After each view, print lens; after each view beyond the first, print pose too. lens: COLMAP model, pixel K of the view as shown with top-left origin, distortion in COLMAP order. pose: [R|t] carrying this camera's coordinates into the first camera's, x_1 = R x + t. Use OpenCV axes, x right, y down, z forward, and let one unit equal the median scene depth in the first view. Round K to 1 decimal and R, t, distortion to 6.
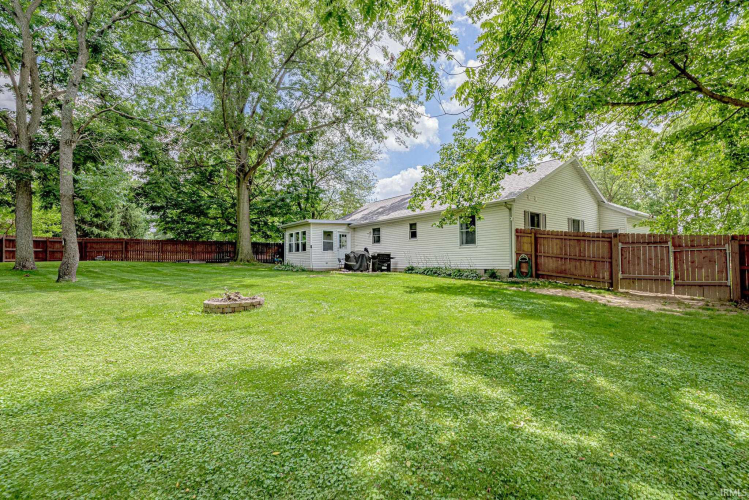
lens RADIAL K [[343.8, 0, 374.5], [0, 343.8, 250.0], [0, 0, 1]] dist [0.001757, 0.000228]
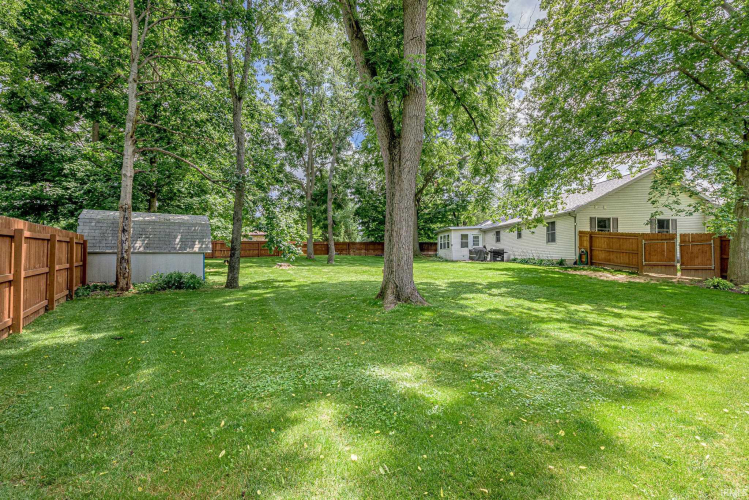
lens RADIAL K [[316.4, 0, 374.5], [0, 316.4, 250.0], [0, 0, 1]] dist [0.000730, -0.003187]
pose [[0.865258, -0.007360, -0.501273, 0.235430], [0.011855, 0.999913, 0.005783, -0.000302], [0.501187, -0.010946, 0.865270, -0.404042]]
